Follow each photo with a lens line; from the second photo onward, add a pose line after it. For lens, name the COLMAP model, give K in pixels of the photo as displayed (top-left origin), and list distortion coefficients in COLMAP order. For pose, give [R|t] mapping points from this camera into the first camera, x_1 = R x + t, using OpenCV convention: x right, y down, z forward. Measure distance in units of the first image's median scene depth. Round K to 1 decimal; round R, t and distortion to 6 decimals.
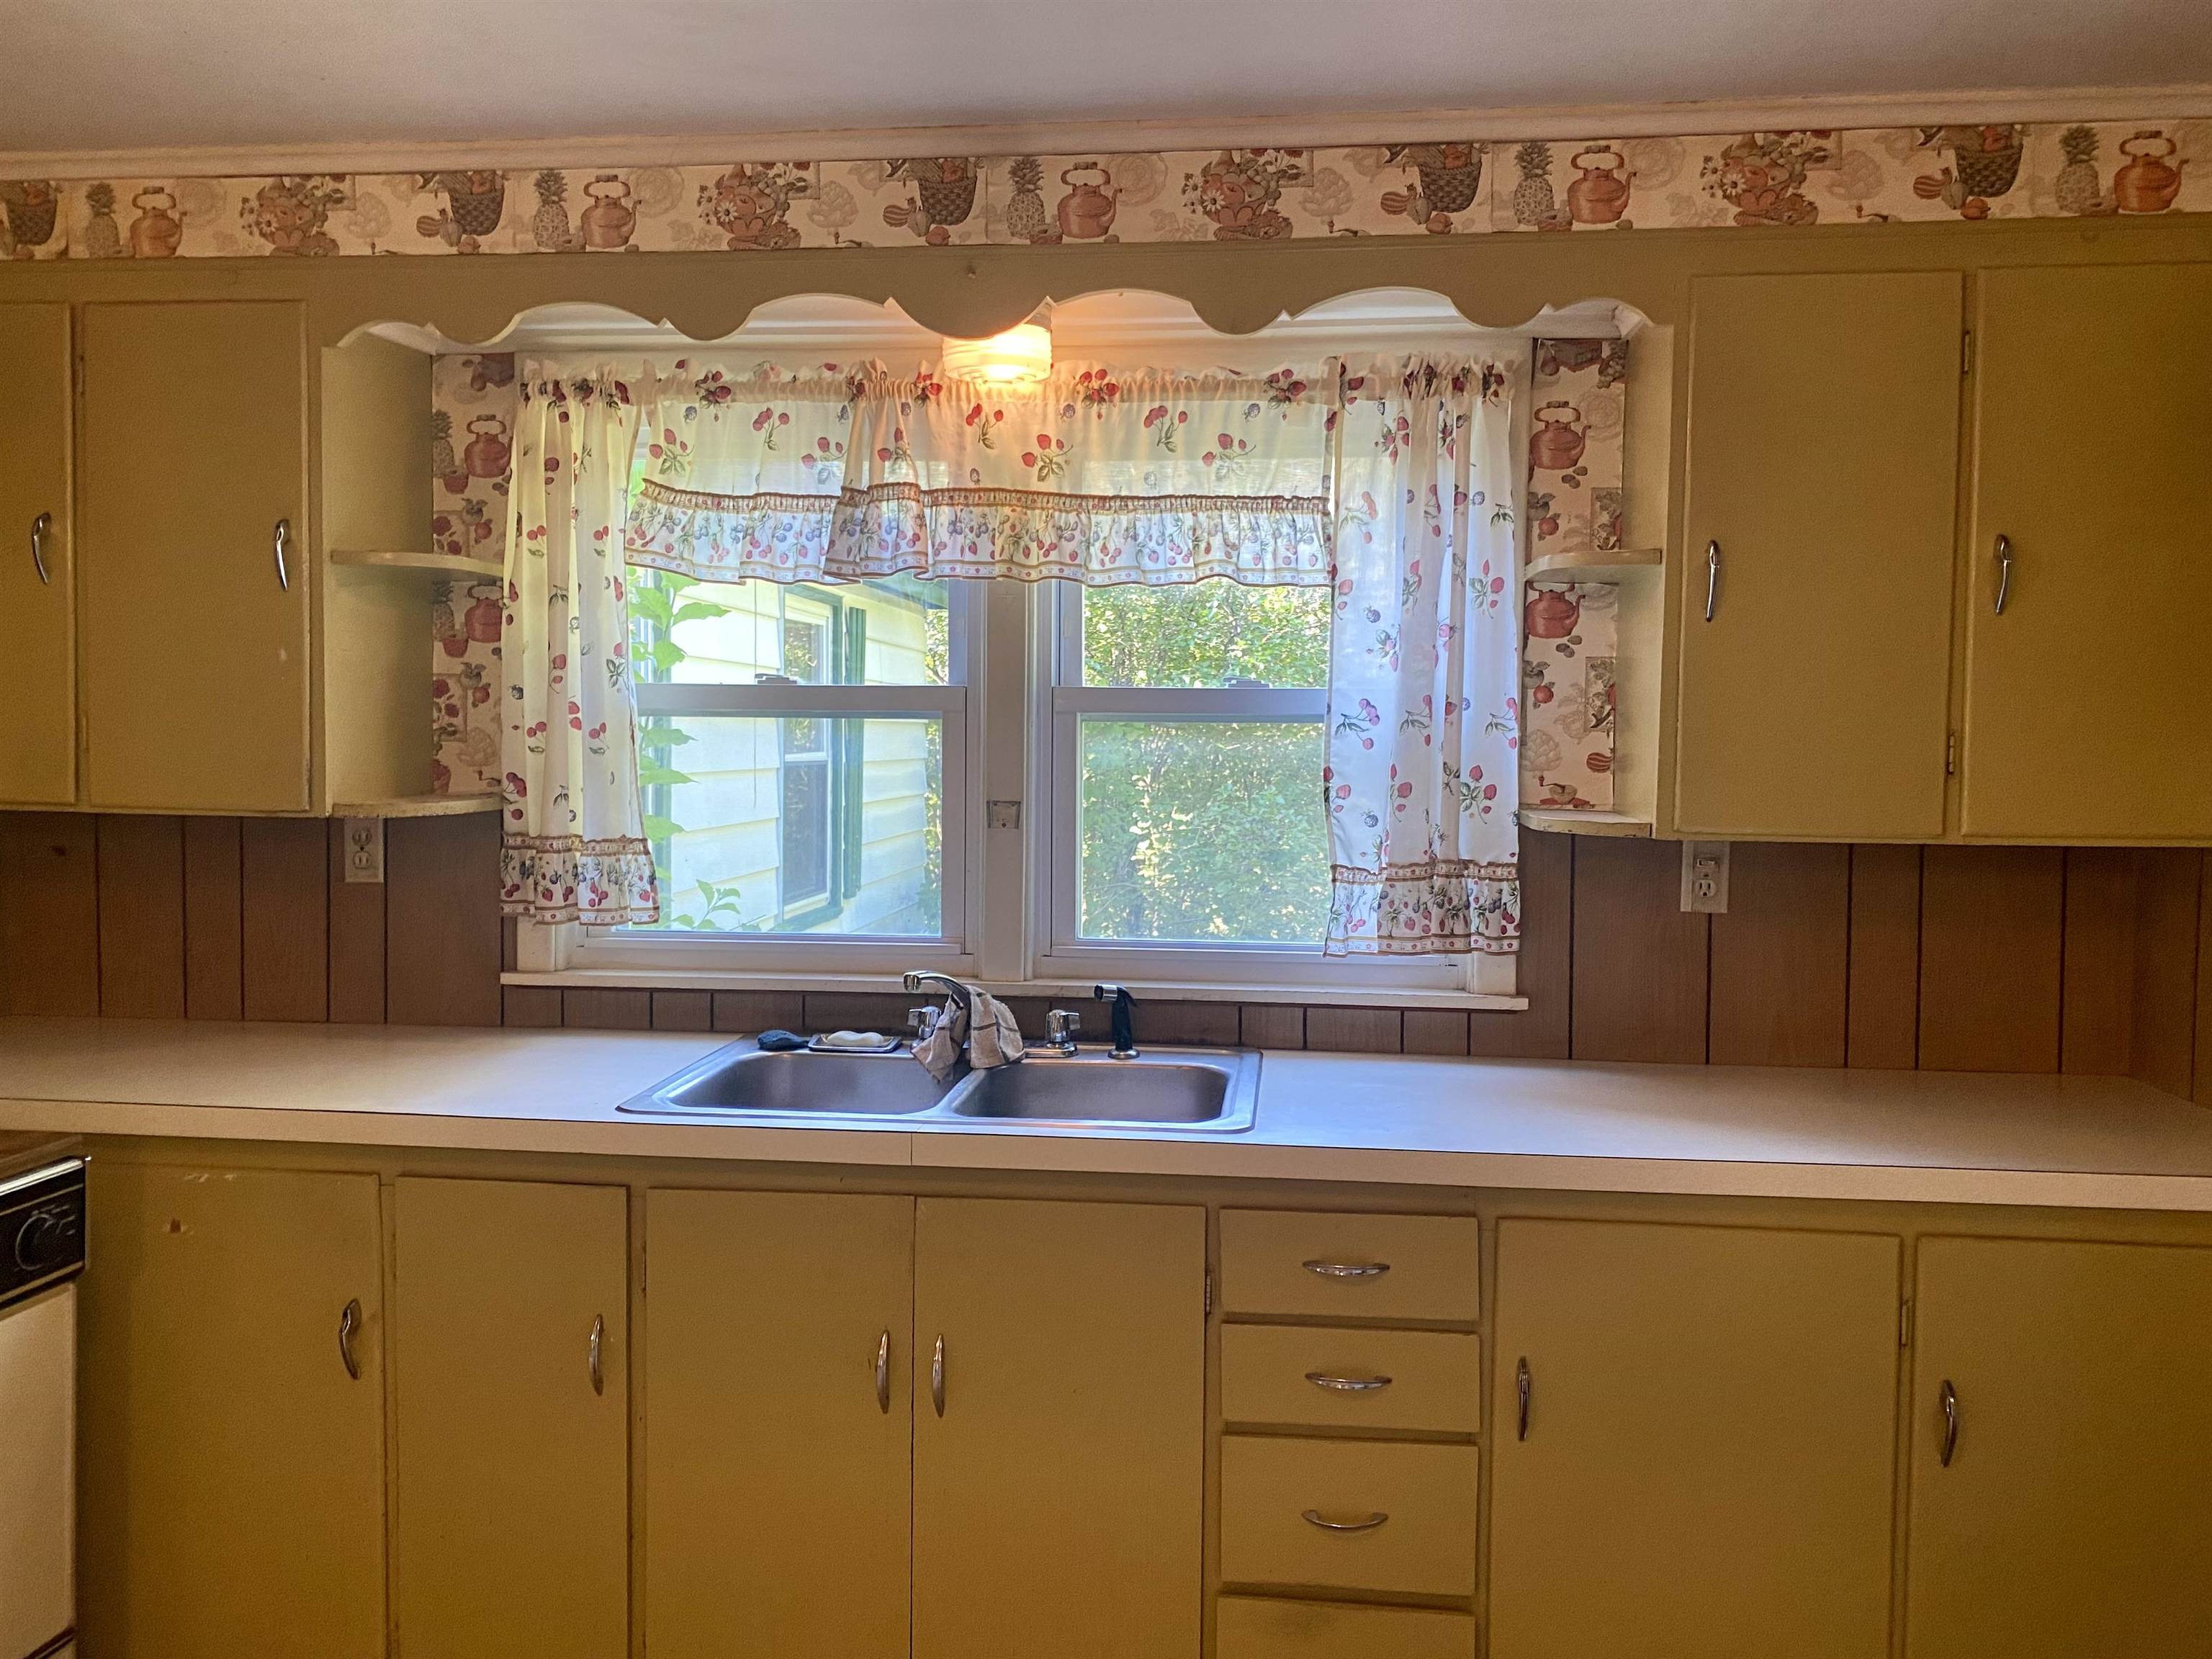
lens RADIAL K [[1711.3, 0, 1117.8], [0, 1711.3, 805.5], [0, 0, 1]] dist [0.067816, -0.075407]
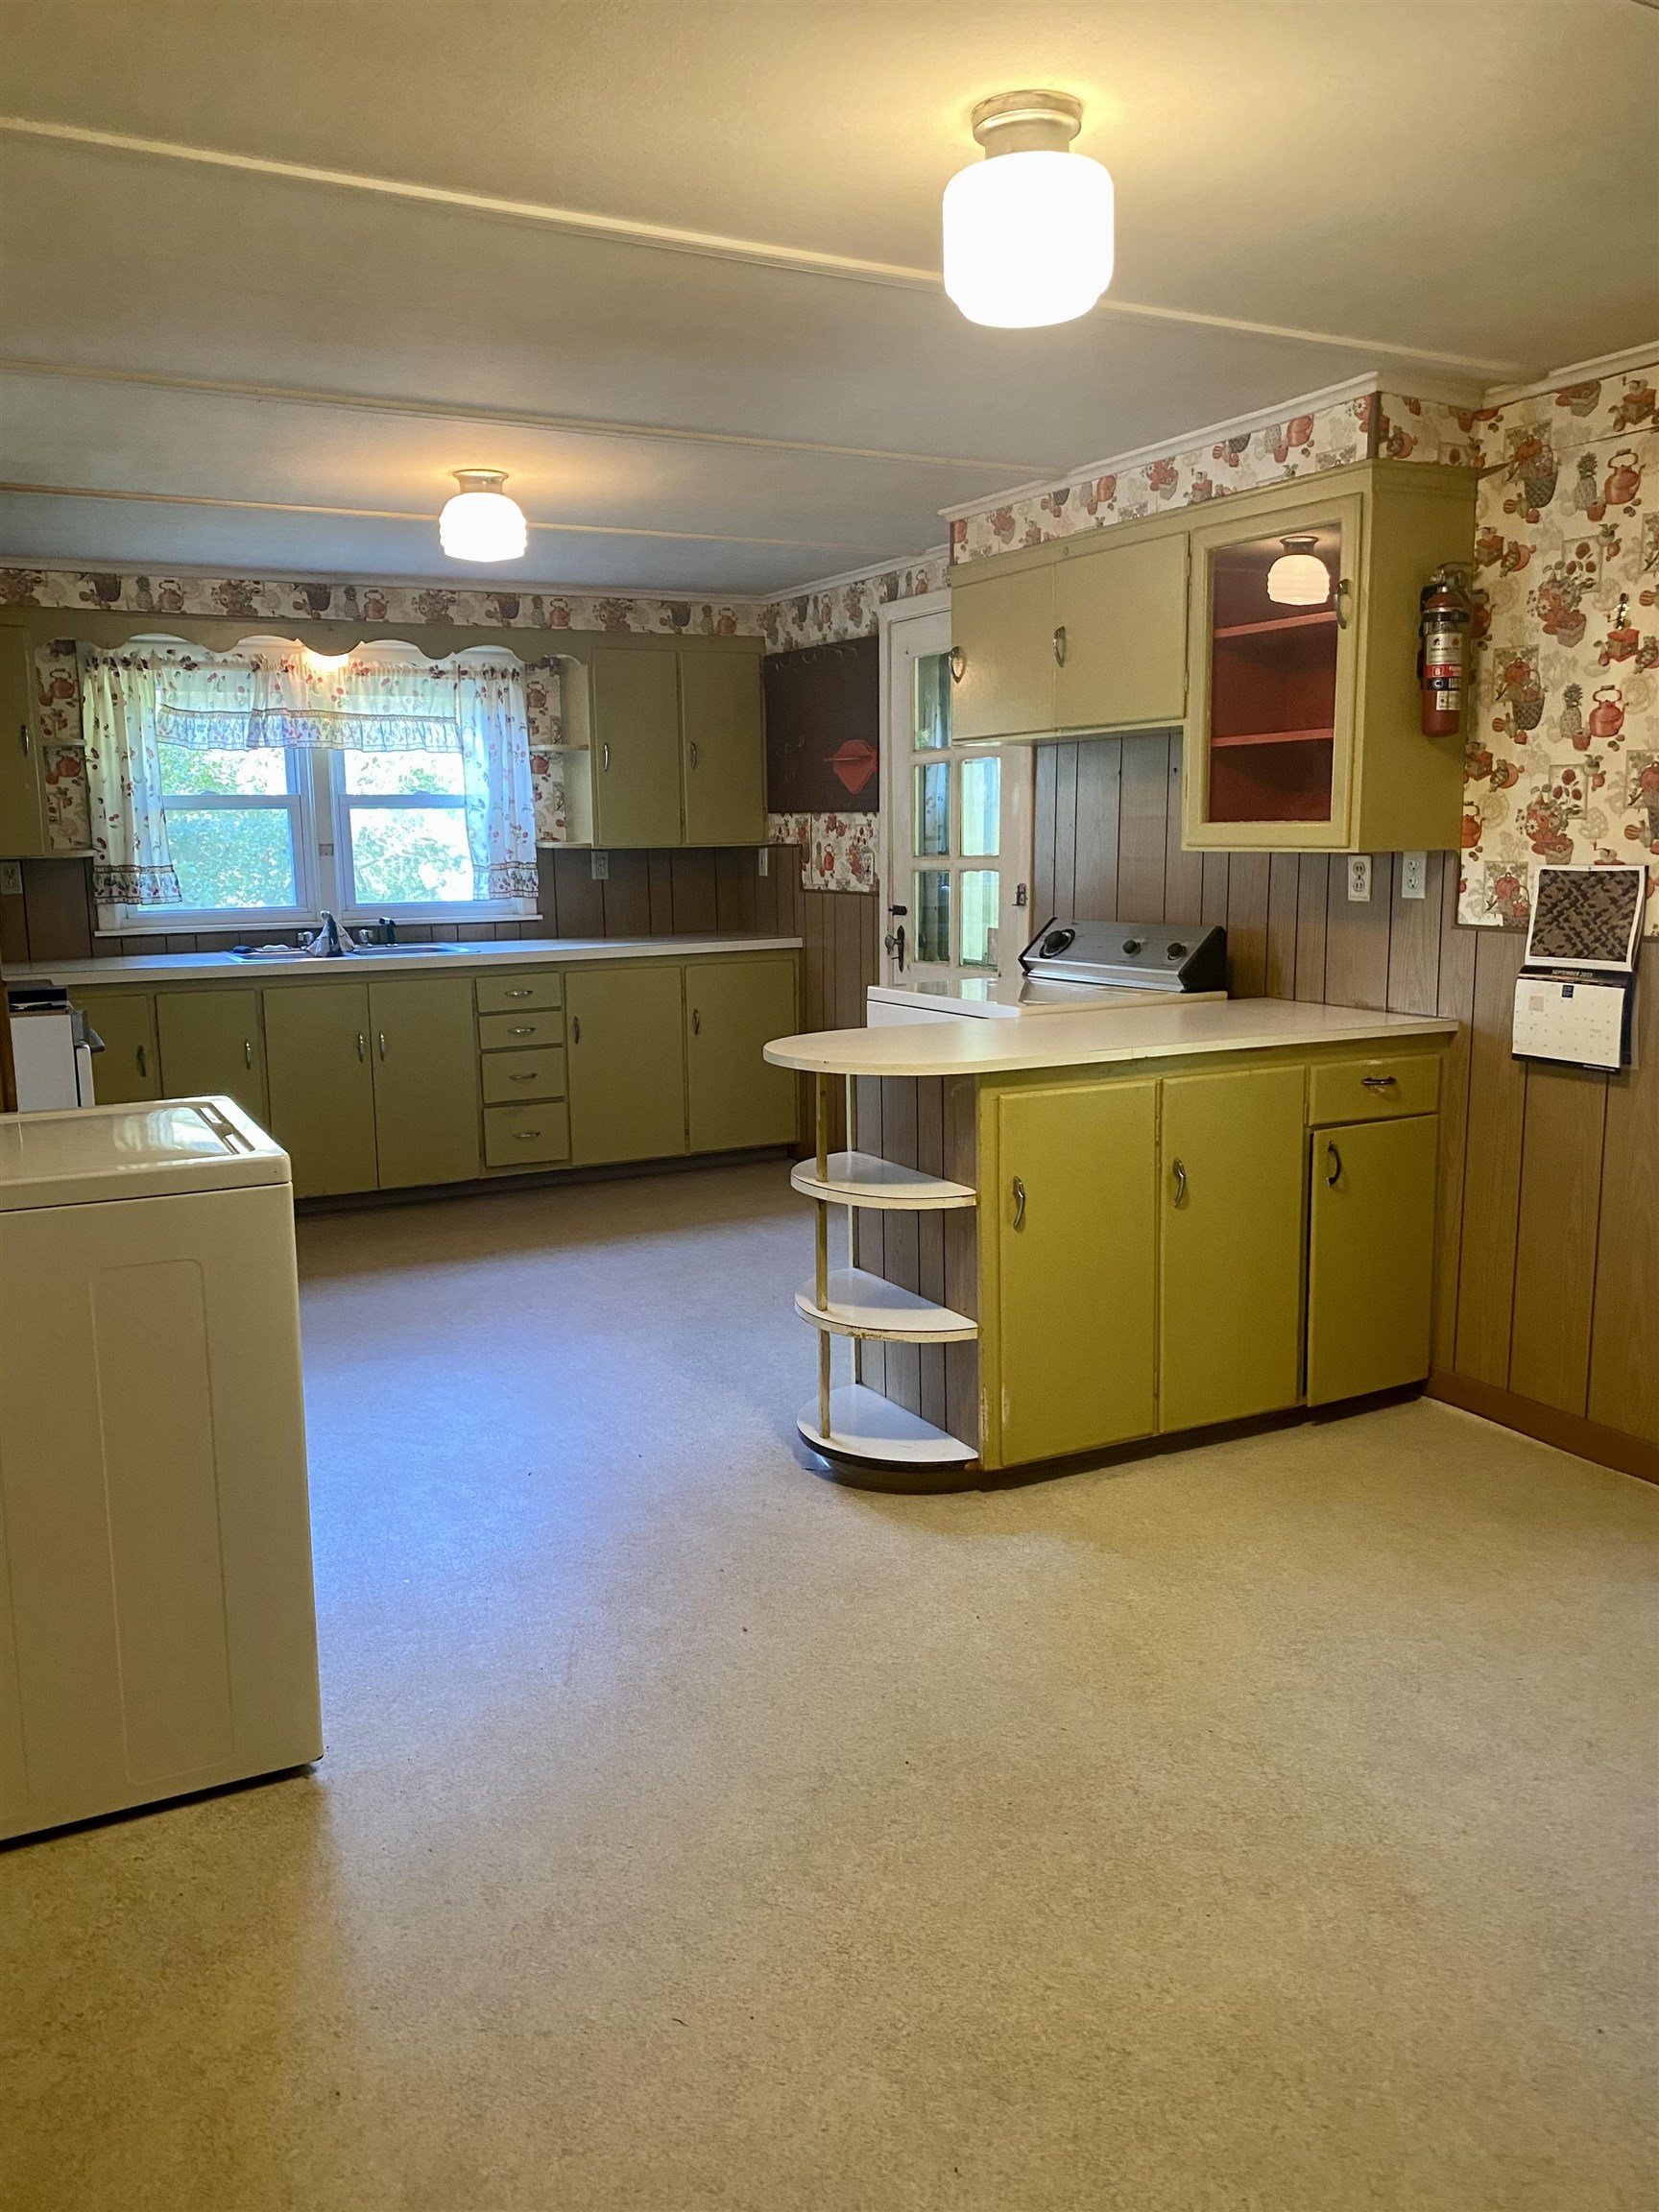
lens RADIAL K [[1711.3, 0, 833.5], [0, 1711.3, 1124.2], [0, 0, 1]] dist [0.067816, -0.075407]
pose [[0.834954, -0.117190, 0.537697, -0.856068], [0.048850, 0.988989, 0.139692, 0.085568], [-0.548147, -0.090370, 0.831486, -1.481163]]
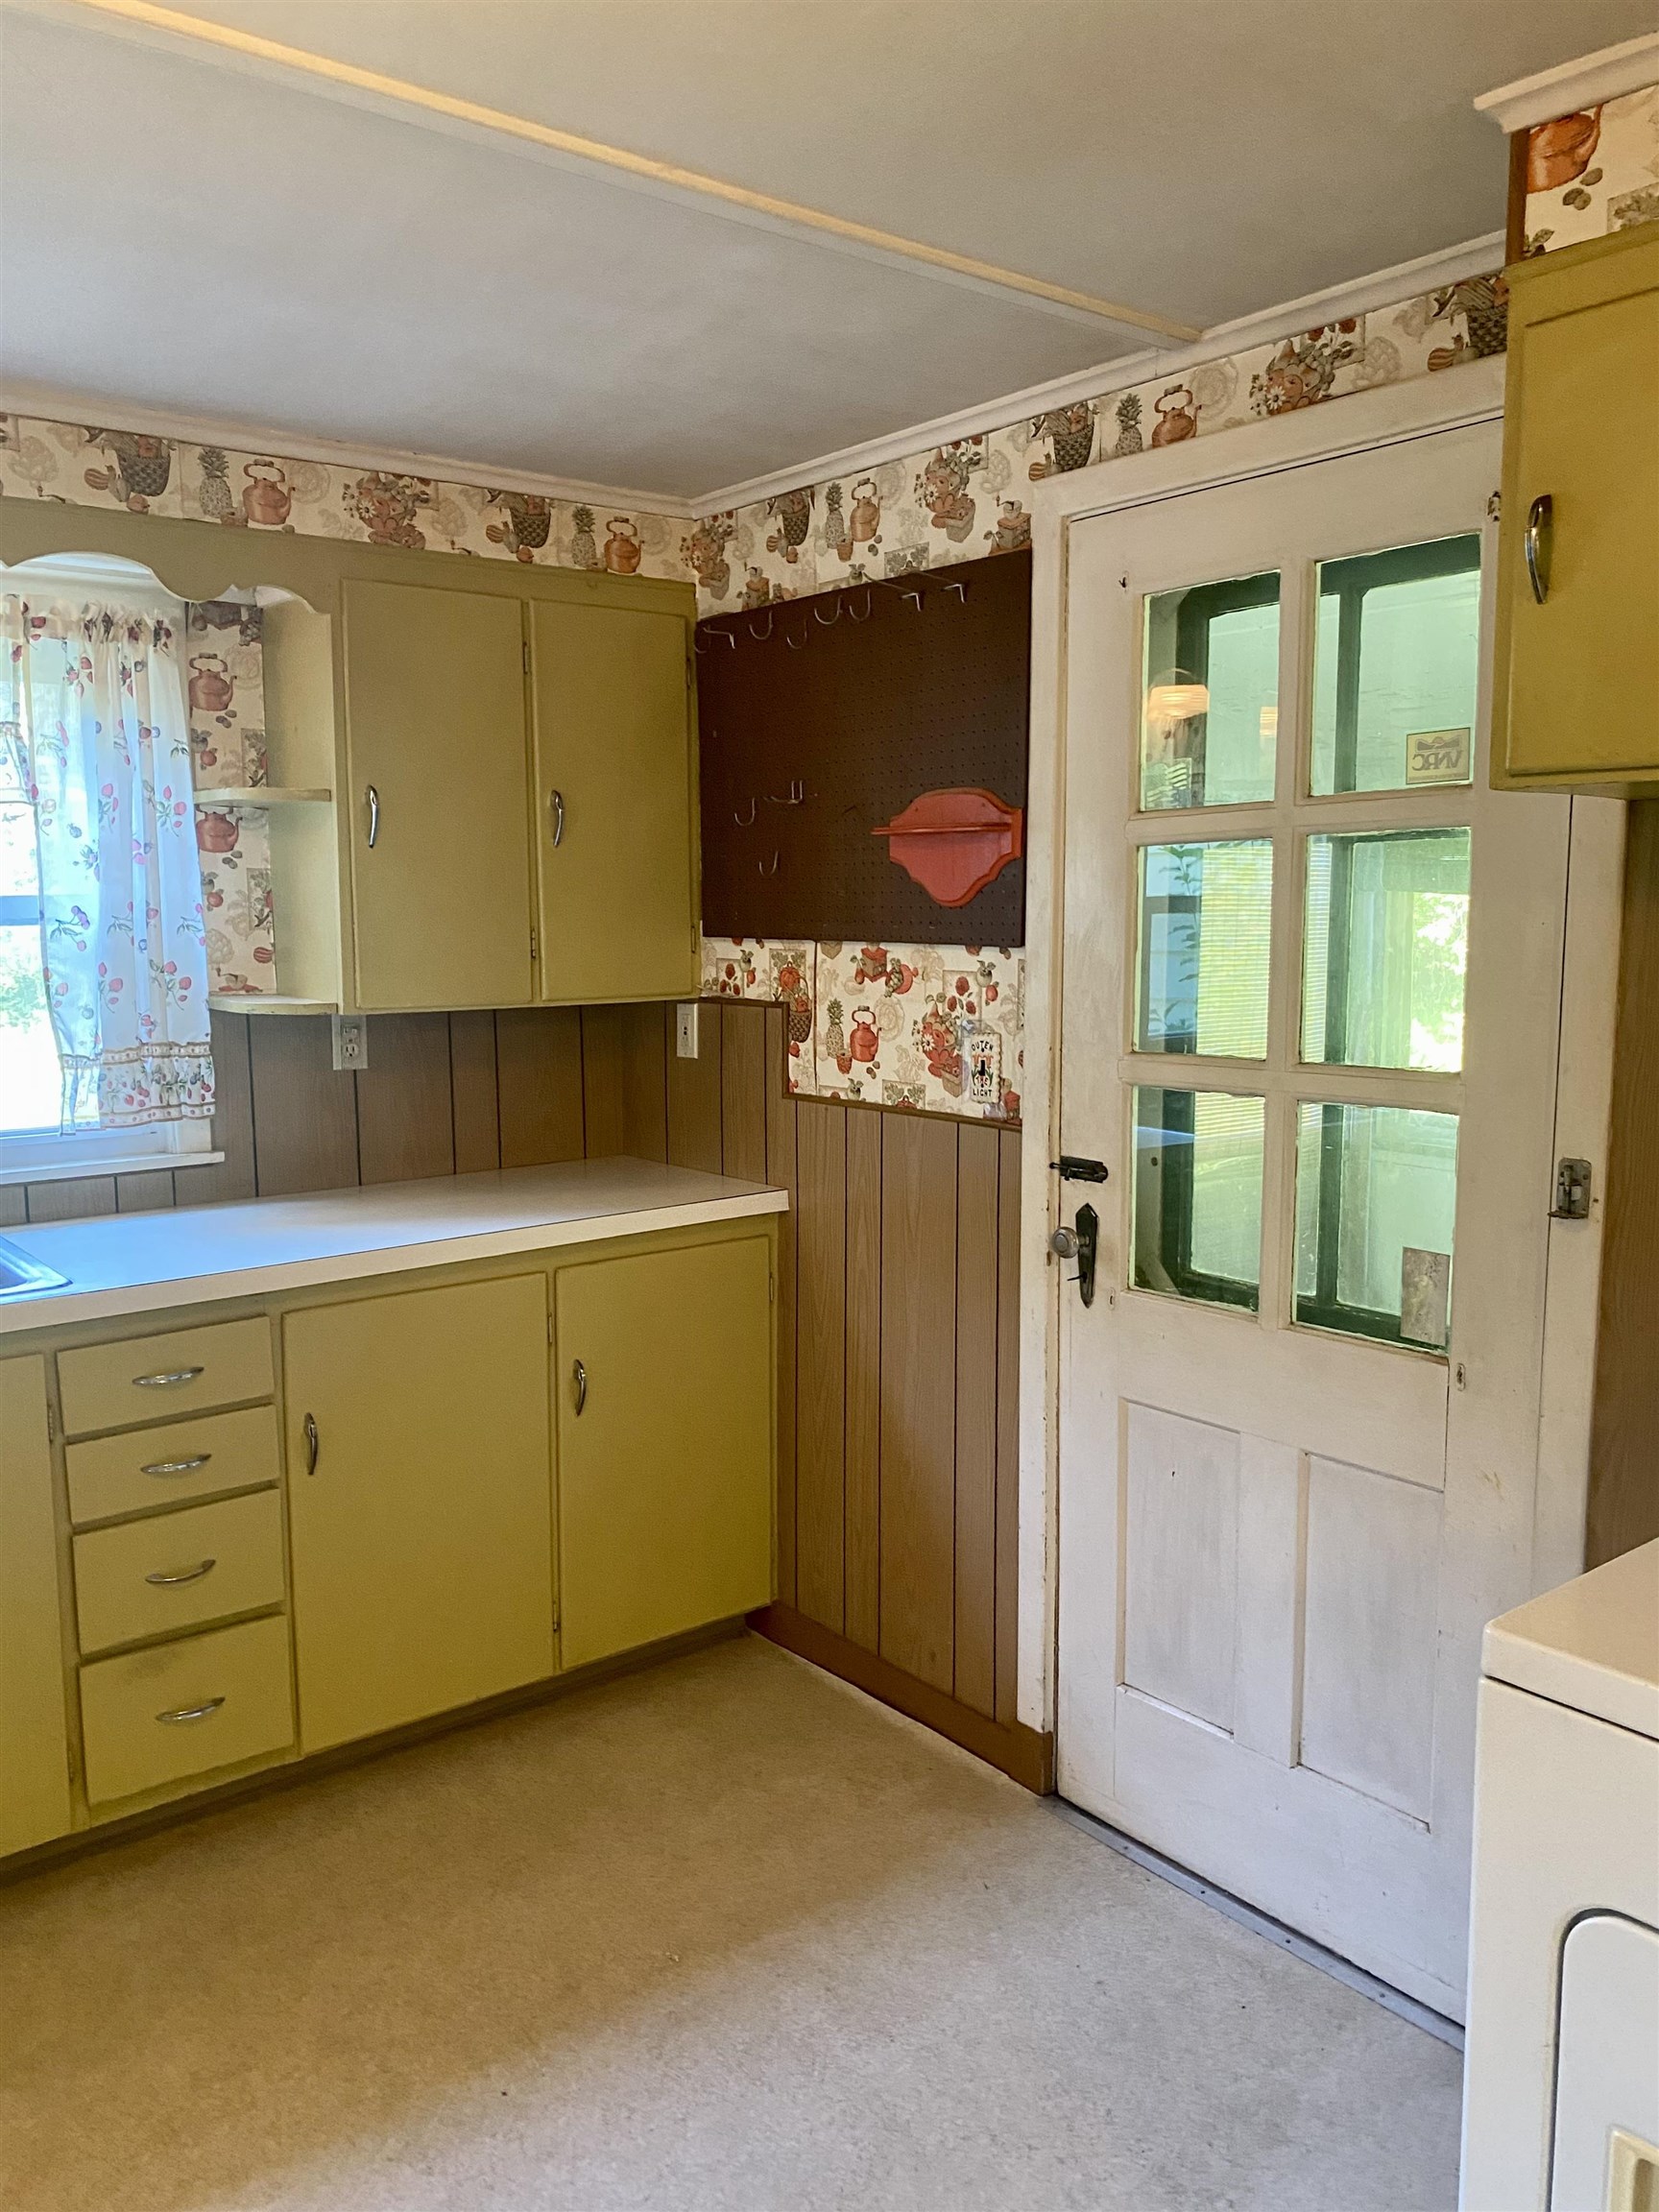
lens RADIAL K [[1711.3, 0, 817.1], [0, 1711.3, 1105.8], [0, 0, 1]] dist [0.067816, -0.075407]
pose [[0.723817, -0.097943, 0.683005, -0.295400], [0.046566, 0.994551, 0.093270, -0.014948], [-0.688419, -0.035705, 0.724434, -0.173812]]
